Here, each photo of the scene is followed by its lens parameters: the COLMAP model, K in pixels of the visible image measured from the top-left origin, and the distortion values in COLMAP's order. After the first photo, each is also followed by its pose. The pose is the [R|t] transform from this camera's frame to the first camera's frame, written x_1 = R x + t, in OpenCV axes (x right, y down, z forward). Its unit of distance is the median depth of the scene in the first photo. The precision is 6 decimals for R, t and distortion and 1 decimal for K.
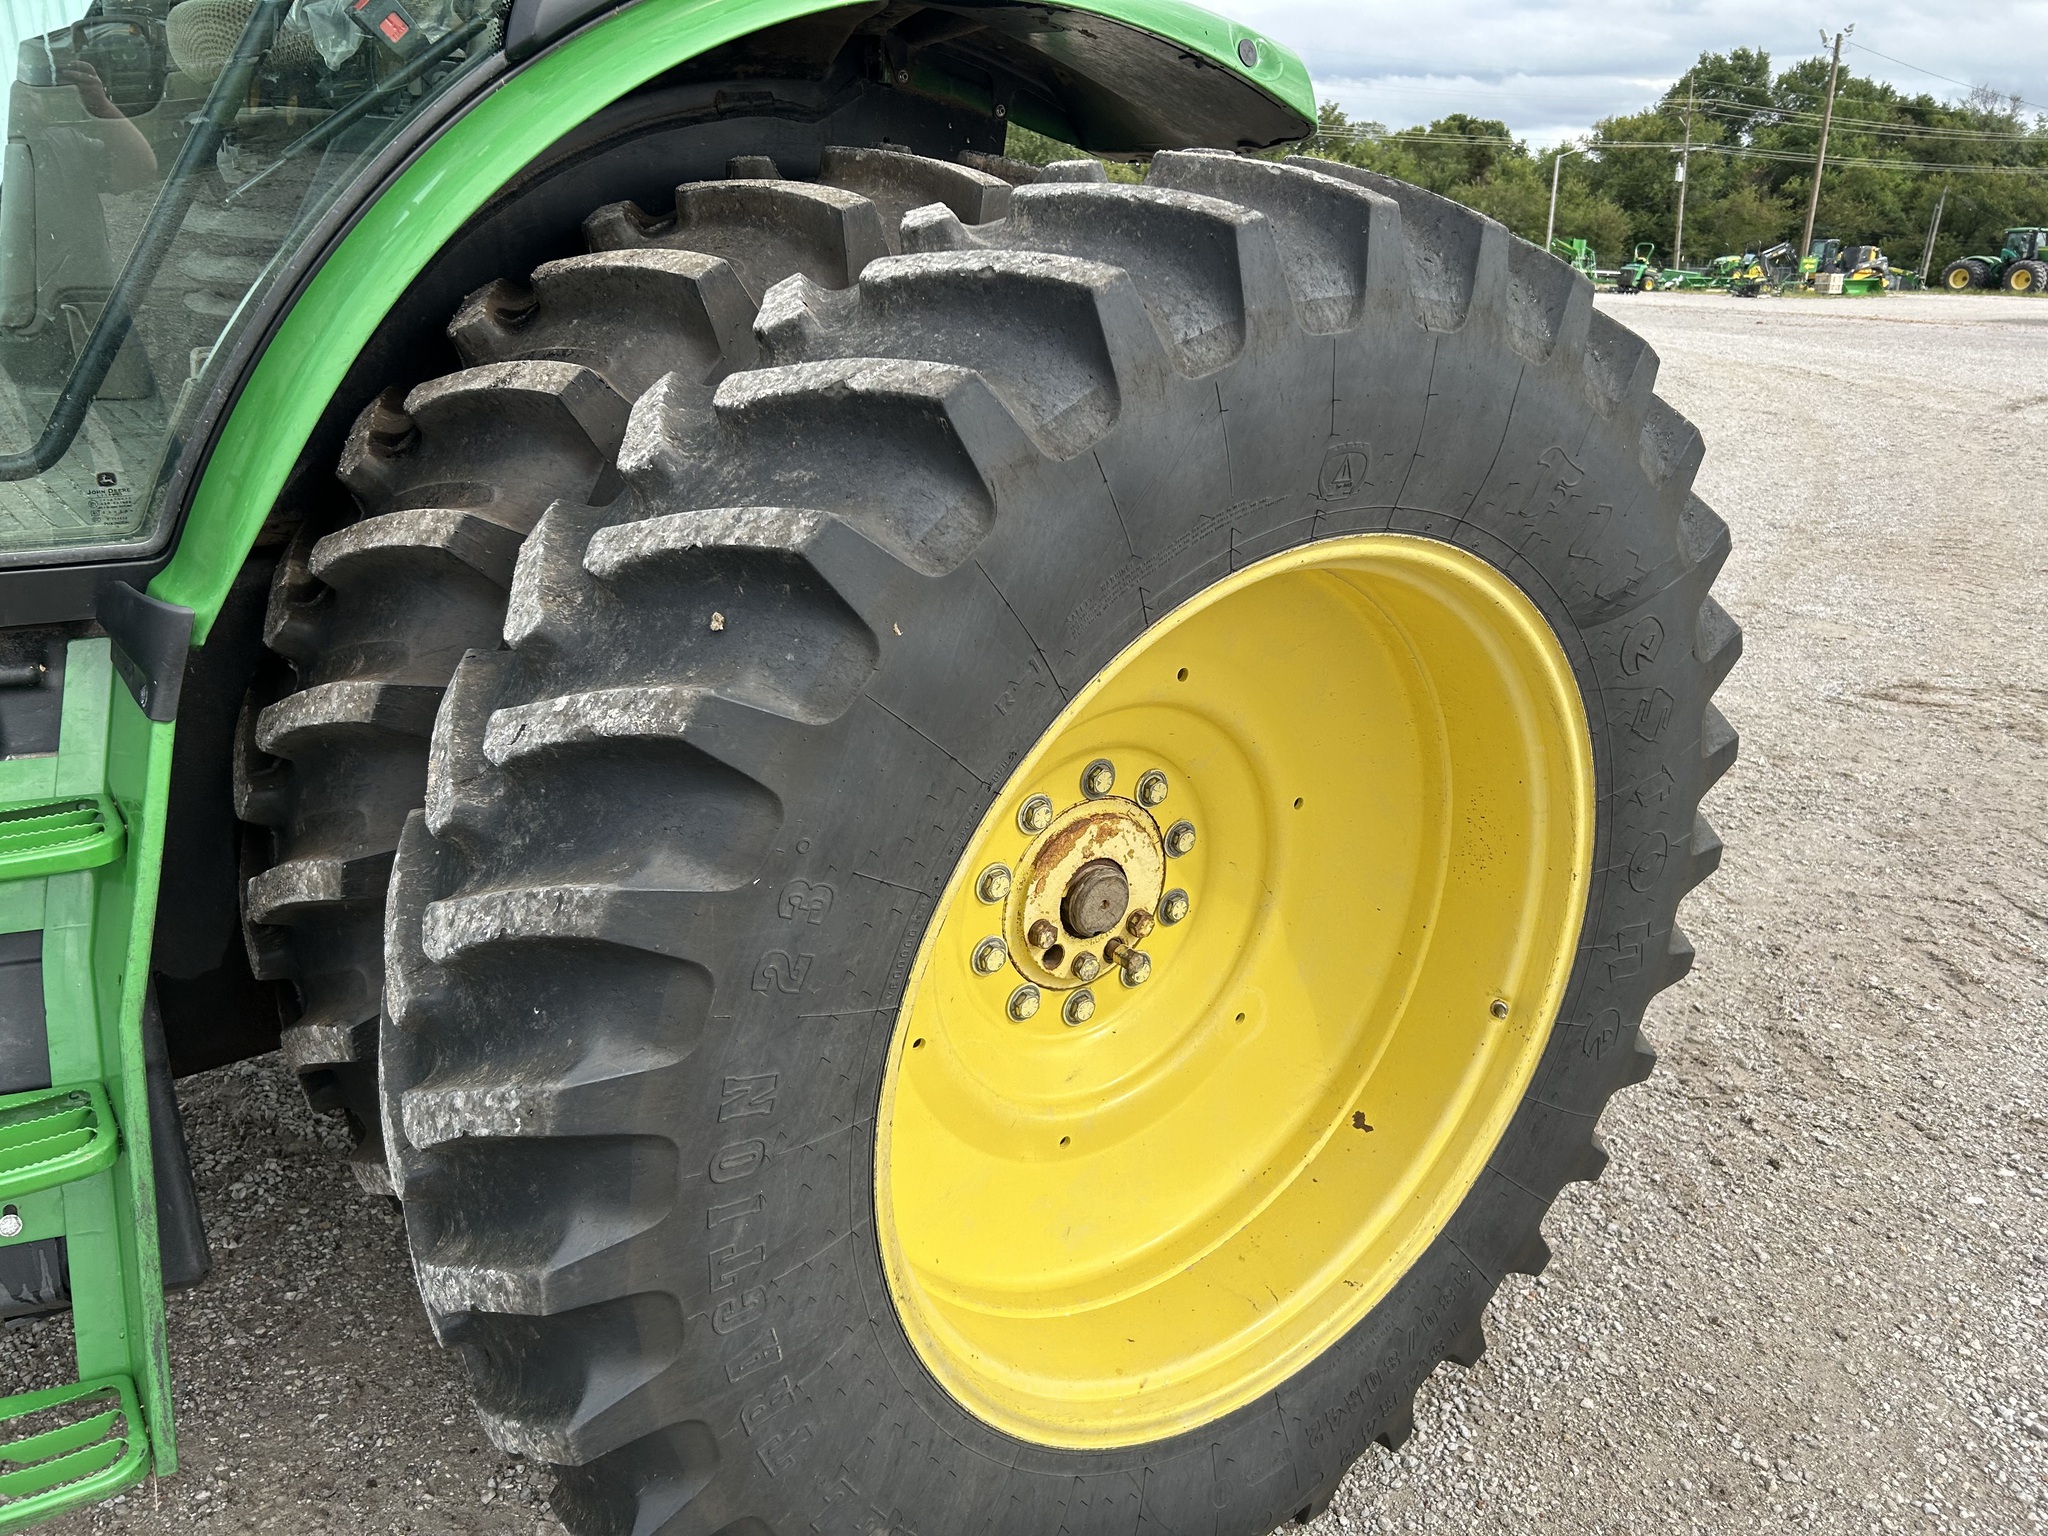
lens RADIAL K [[1544.9, 0, 1017.1], [0, 1544.9, 764.3], [0, 0, 1]] dist [0.074508, -0.087441]
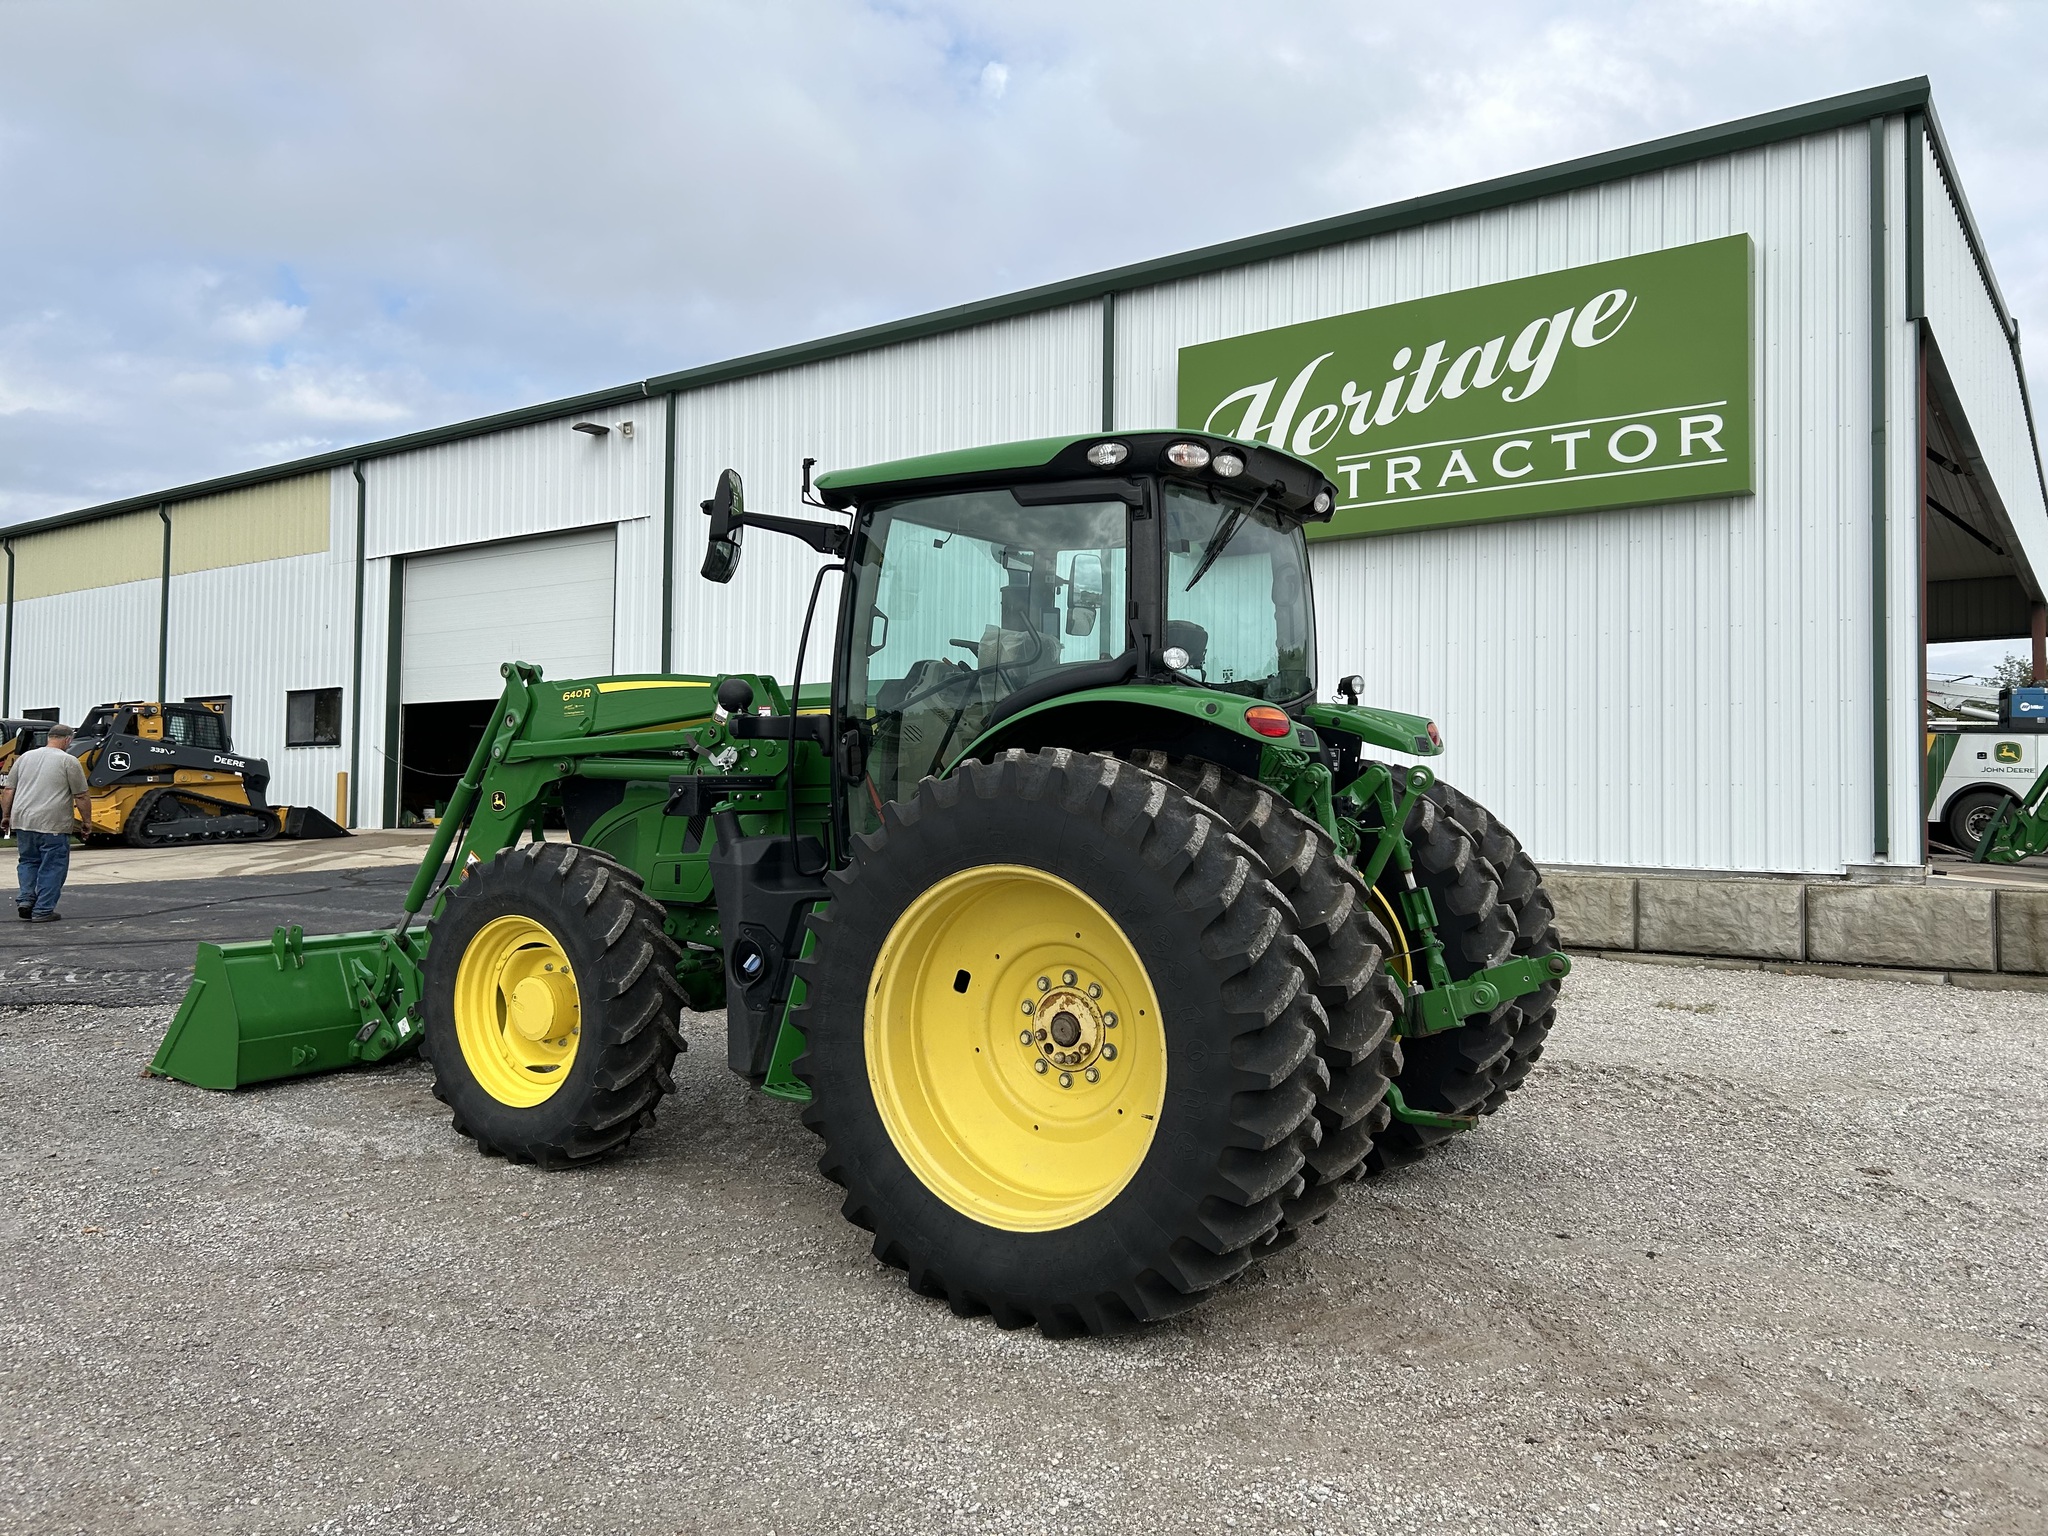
lens RADIAL K [[1514.5, 0, 1024.0], [0, 1514.5, 768.0], [0, 0, 1]] dist [0.011406, -0.007725]
pose [[0.368585, -0.031602, -0.929057, 2.204737], [-0.319447, 0.934252, -0.158512, 0.099241], [0.872983, 0.355209, 0.334256, -0.001876]]
